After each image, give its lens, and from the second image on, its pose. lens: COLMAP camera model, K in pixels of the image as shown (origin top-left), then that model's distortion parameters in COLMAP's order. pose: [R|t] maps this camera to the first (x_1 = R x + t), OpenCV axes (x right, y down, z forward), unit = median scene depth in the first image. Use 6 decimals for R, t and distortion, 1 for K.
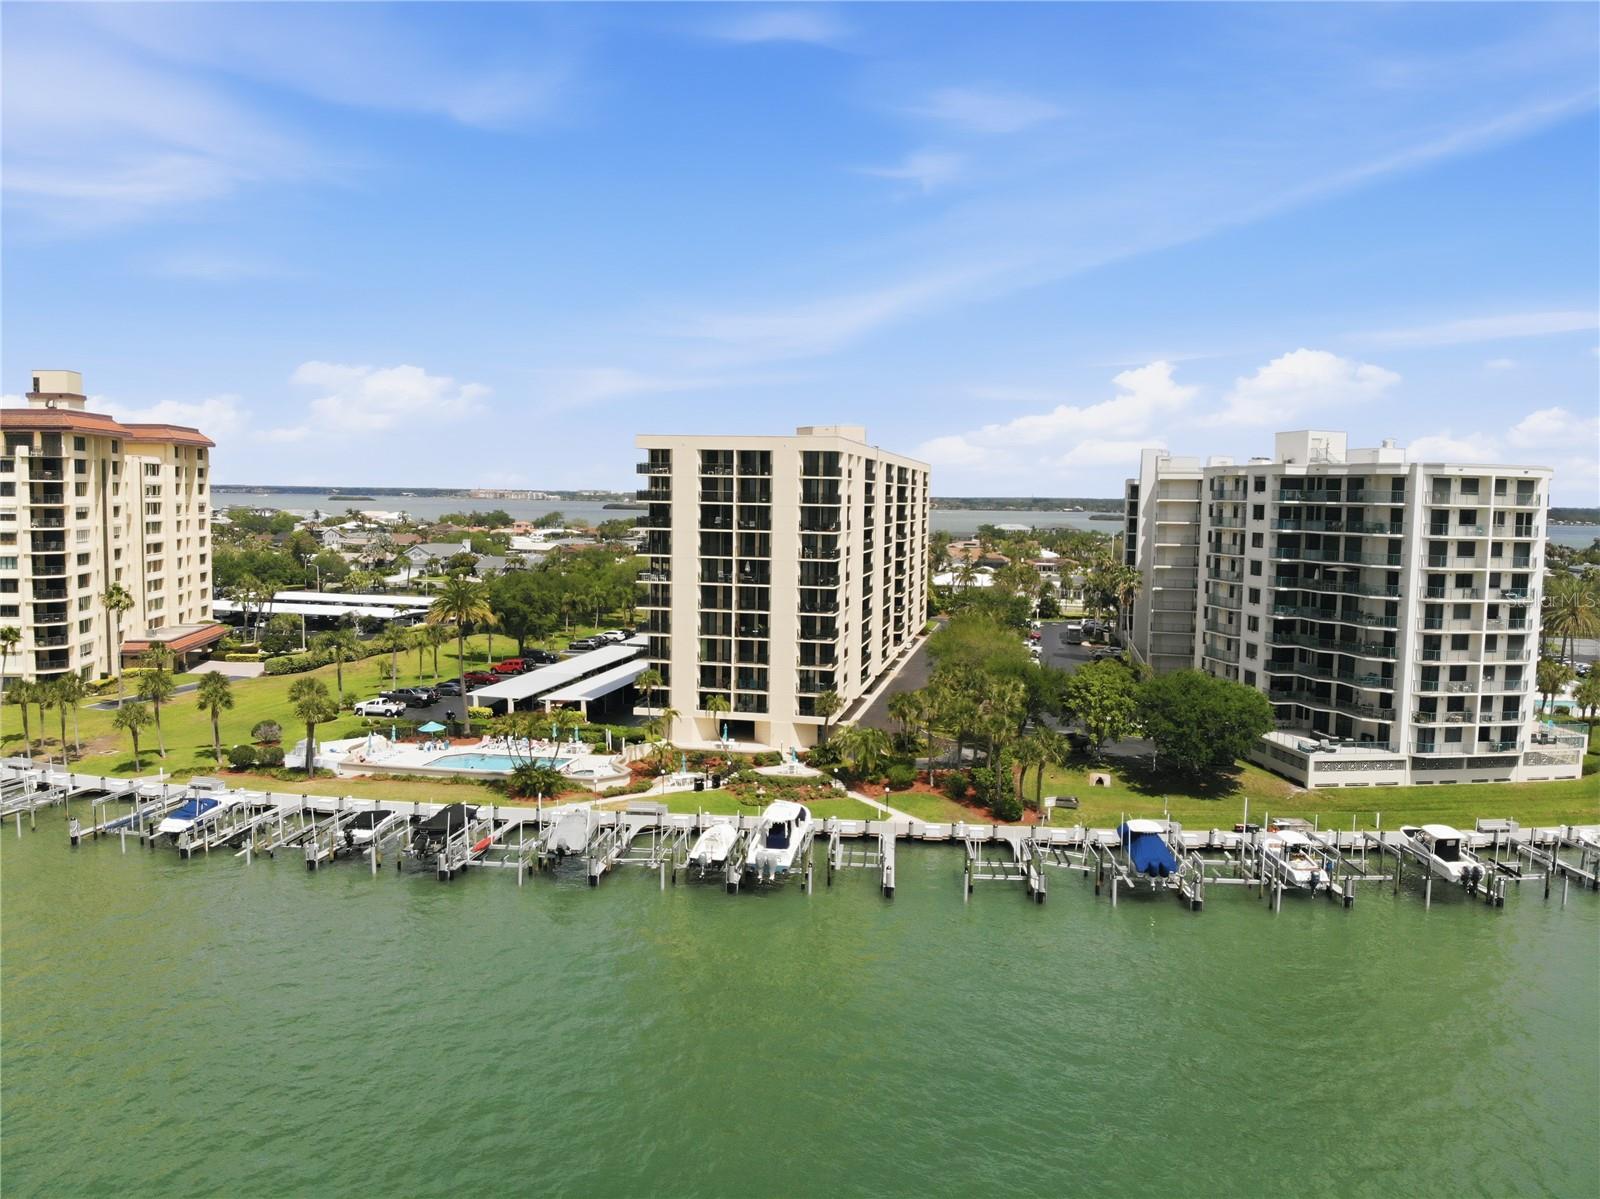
lens RADIAL K [[1164.6, 0, 793.3], [0, 1164.6, 597.8], [0, 0, 1]] dist [0.109735, -0.262622]
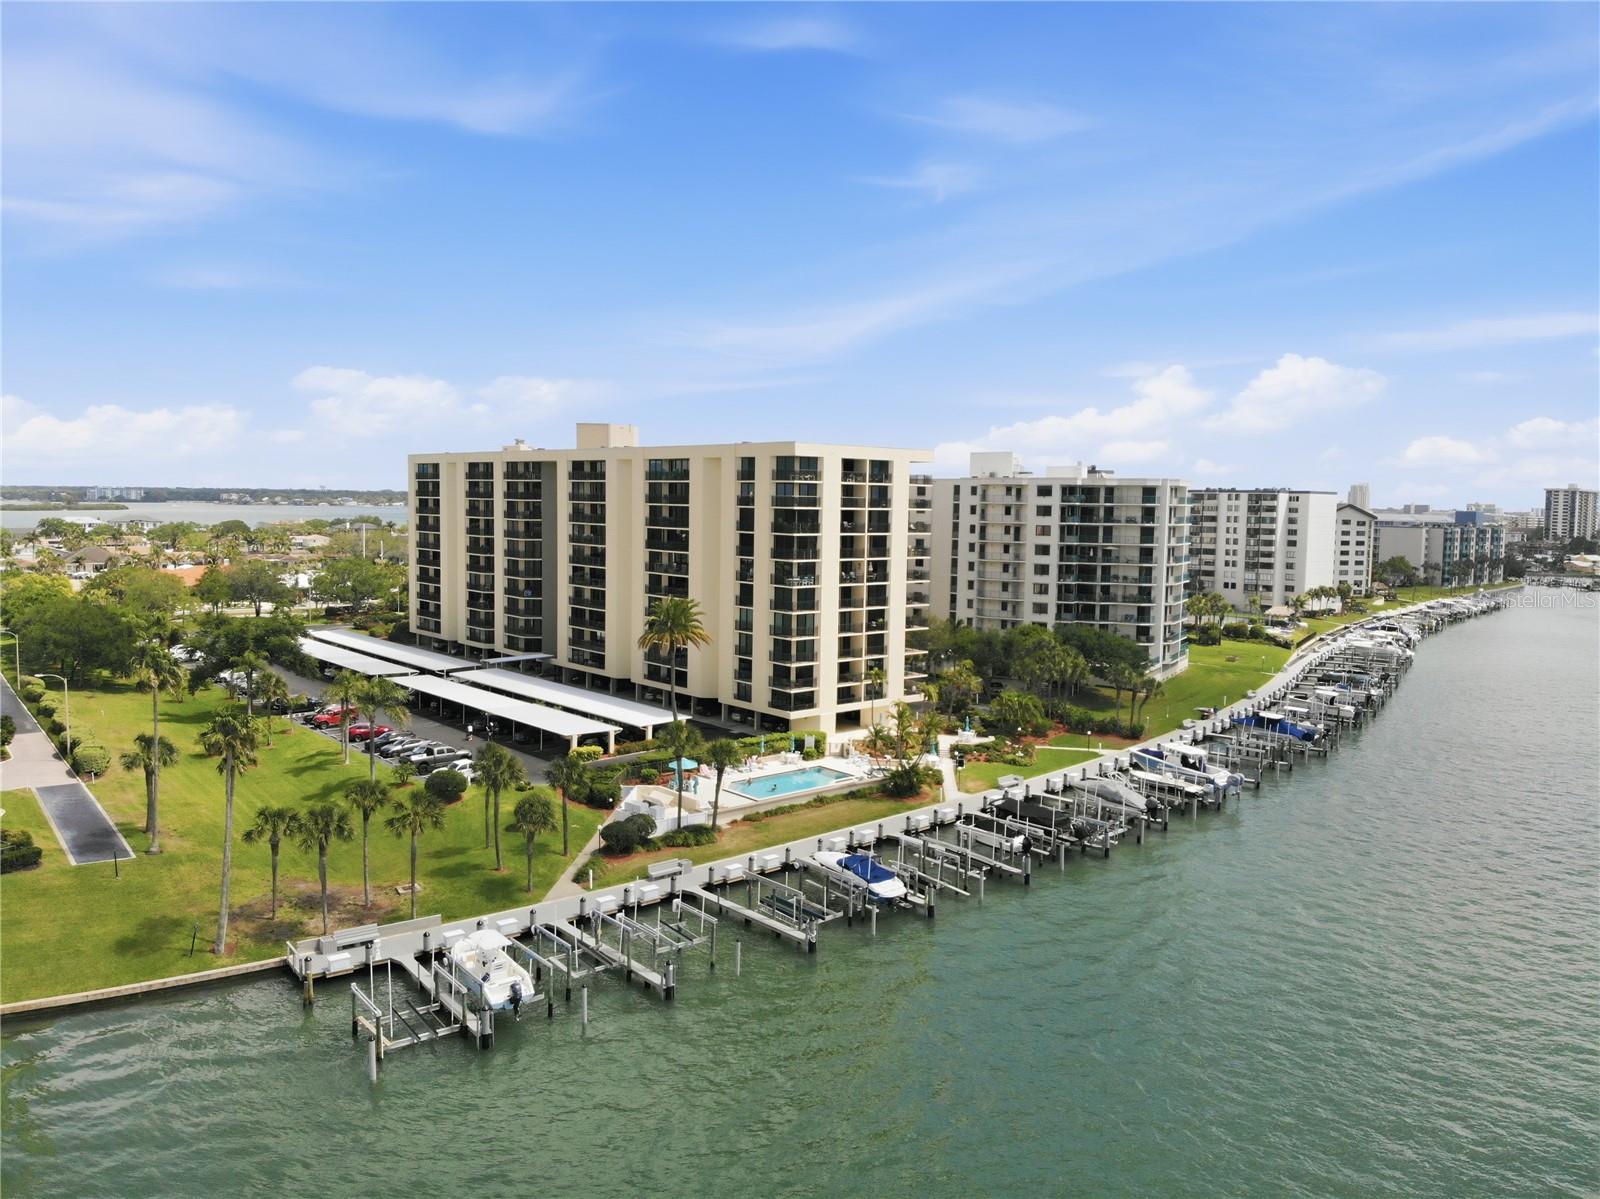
lens RADIAL K [[1164.6, 0, 793.3], [0, 1164.6, 597.8], [0, 0, 1]] dist [0.109735, -0.262622]
pose [[0.602590, -0.072379, 0.794762, -0.994380], [0.061755, 0.997122, 0.043985, -0.052386], [-0.795658, 0.022576, 0.605325, 0.416603]]
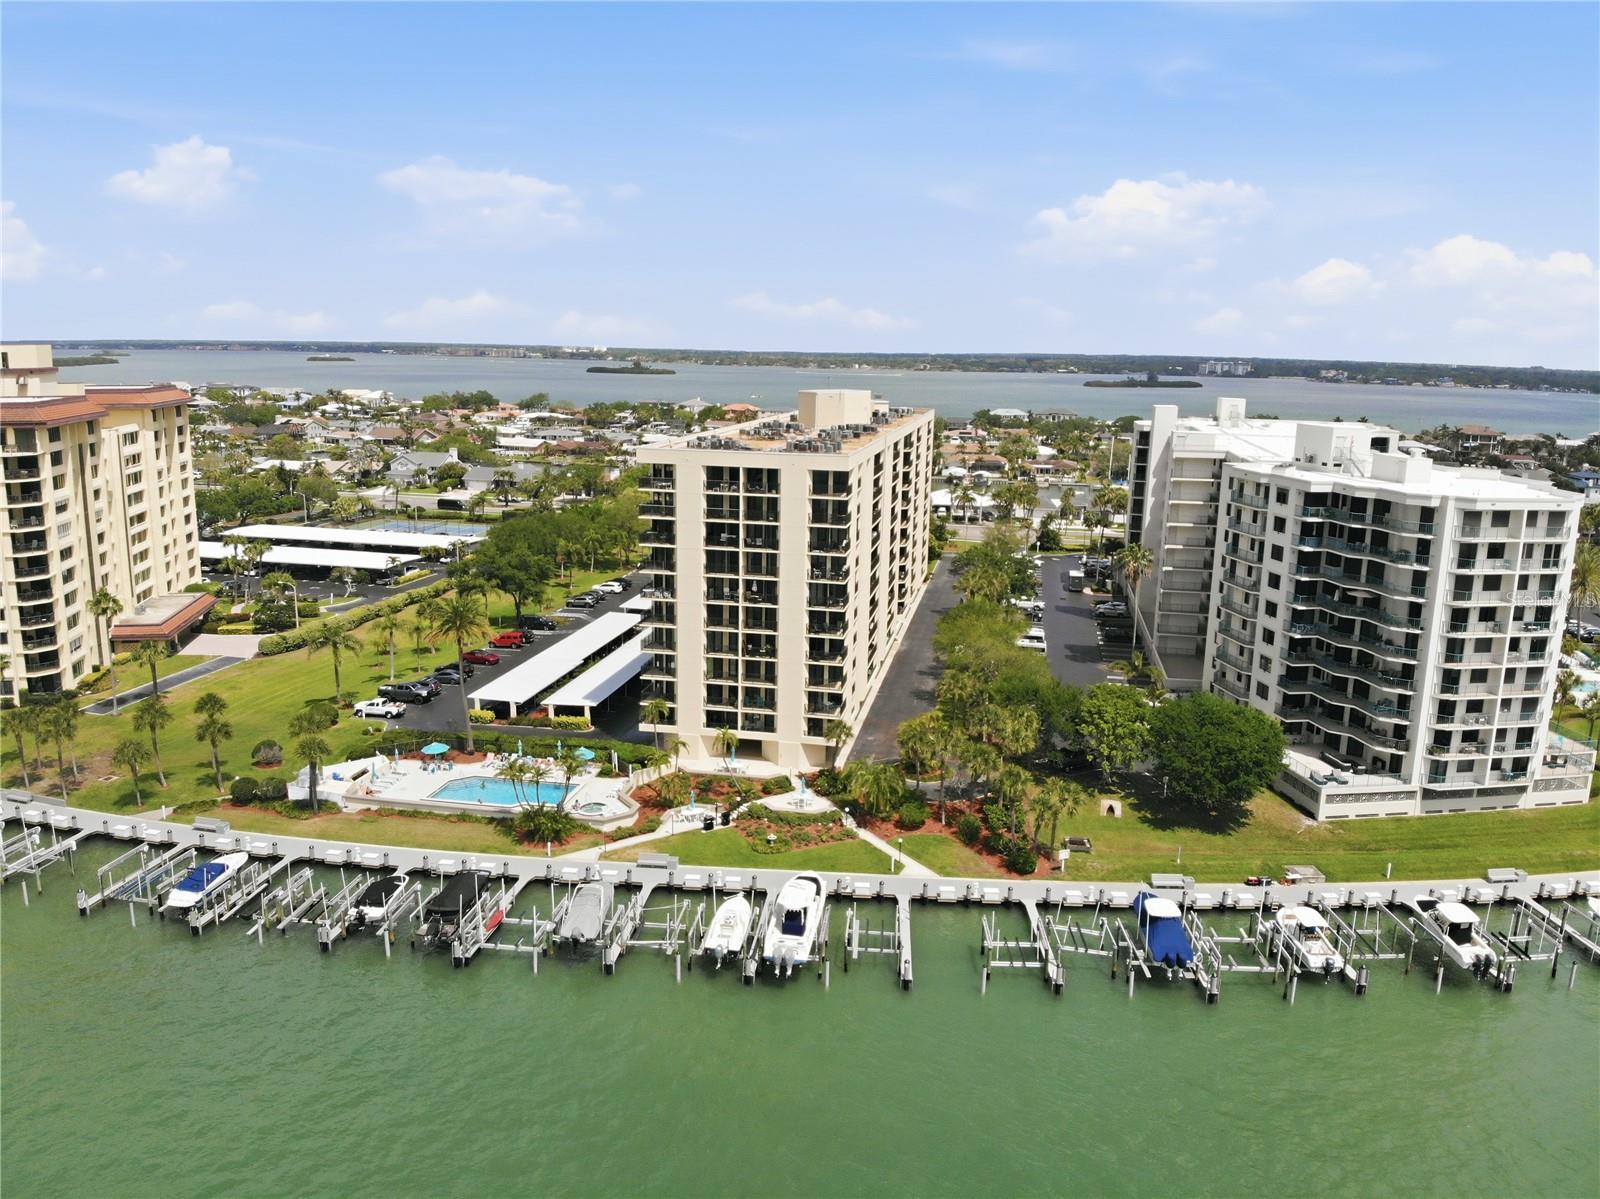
lens RADIAL K [[1164.6, 0, 793.3], [0, 1164.6, 597.8], [0, 0, 1]] dist [0.109735, -0.262622]
pose [[0.999947, -0.001868, 0.010150, -0.017508], [0.000618, 0.992565, 0.121713, -0.141556], [-0.010302, -0.121700, 0.992513, 0.034769]]
